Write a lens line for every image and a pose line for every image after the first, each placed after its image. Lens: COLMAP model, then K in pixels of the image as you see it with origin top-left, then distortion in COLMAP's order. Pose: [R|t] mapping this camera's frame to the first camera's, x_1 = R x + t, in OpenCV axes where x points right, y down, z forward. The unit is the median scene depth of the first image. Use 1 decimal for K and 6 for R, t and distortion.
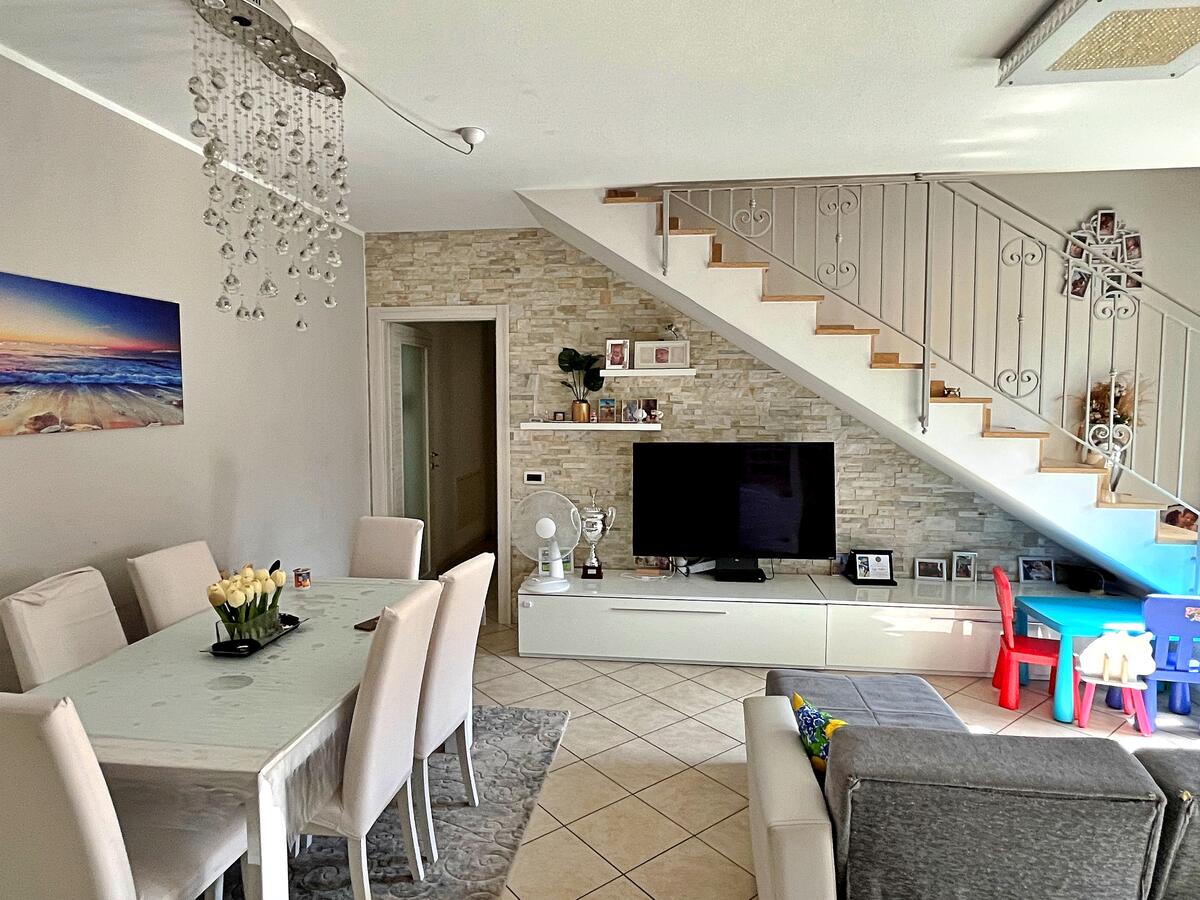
lens RADIAL K [[717.3, 0, 594.7], [0, 717.3, 440.9], [0, 0, 1]] dist [0.000988, -0.002507]
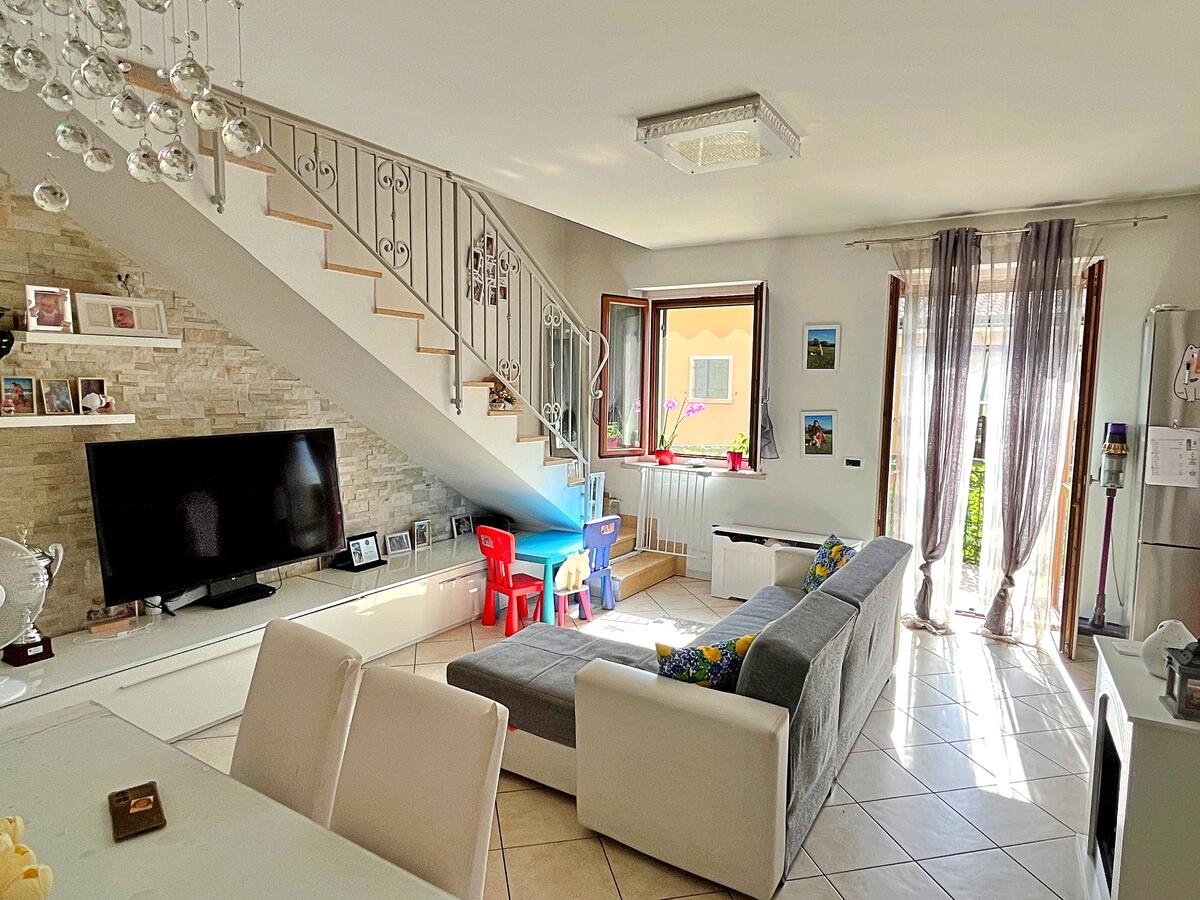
lens RADIAL K [[712.7, 0, 600.1], [0, 712.7, 448.5], [0, 0, 1]] dist [-0.000640, -0.001683]
pose [[0.416446, -0.075039, 0.906058, -0.358846], [0.042884, 0.997100, 0.062869, -0.014561], [-0.908149, 0.012674, 0.418456, 0.283915]]
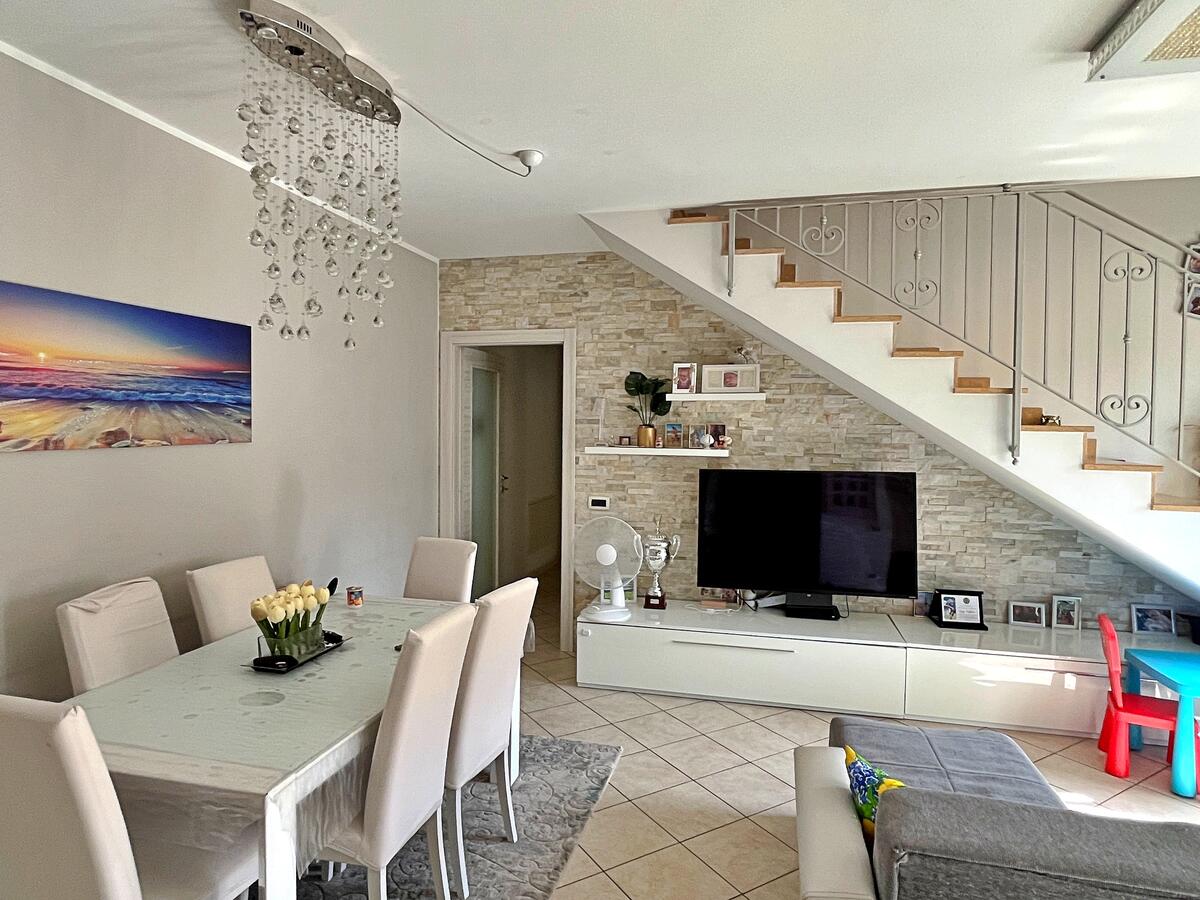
lens RADIAL K [[717.3, 0, 594.7], [0, 717.3, 440.9], [0, 0, 1]] dist [0.000988, -0.002507]
pose [[0.992601, 0.013803, -0.120633, 0.029886], [-0.018337, 0.999164, -0.036549, 0.002506], [0.120028, 0.038490, 0.992024, 0.021459]]
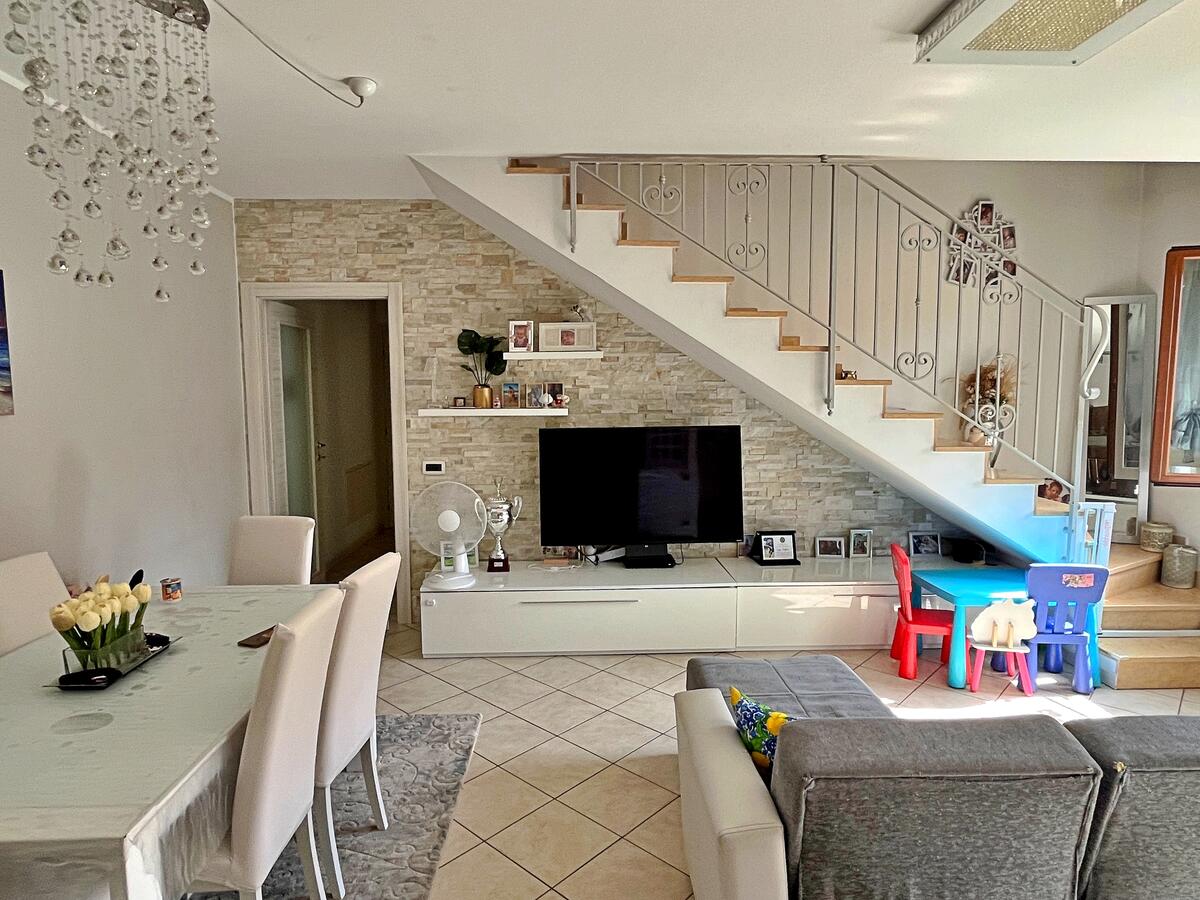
lens RADIAL K [[716.9, 0, 599.9], [0, 716.9, 446.9], [0, 0, 1]] dist [0.000738, -0.002607]
pose [[0.987337, -0.018615, 0.157541, -0.017991], [0.014304, 0.999493, 0.028456, 0.000494], [-0.157991, -0.025842, 0.987102, 0.040351]]
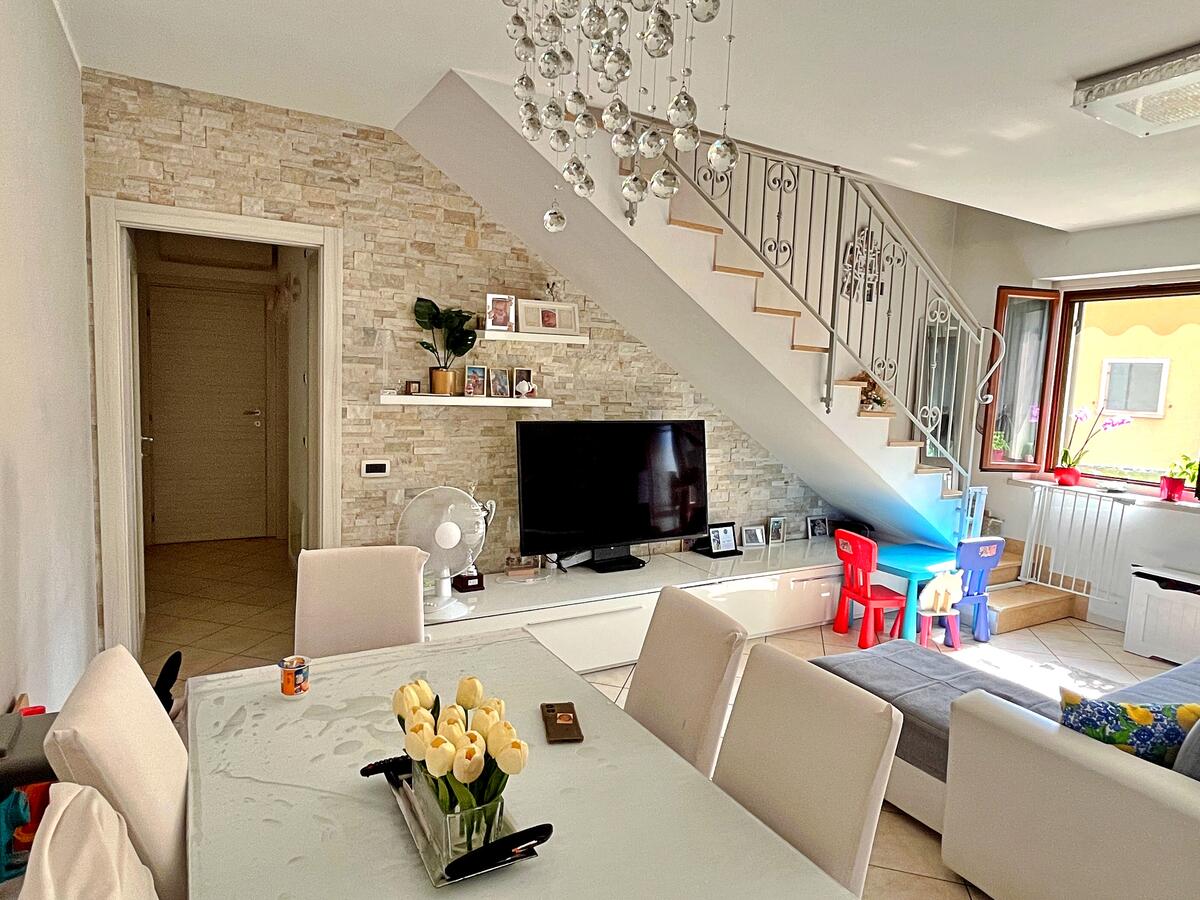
lens RADIAL K [[712.8, 0, 591.9], [0, 712.8, 446.1], [0, 0, 1]] dist [-0.001439, 0.000410]
pose [[0.794776, -0.027565, 0.606277, -0.384218], [-0.004260, 0.998690, 0.050991, -0.011729], [-0.606888, -0.043109, 0.793617, 0.295922]]
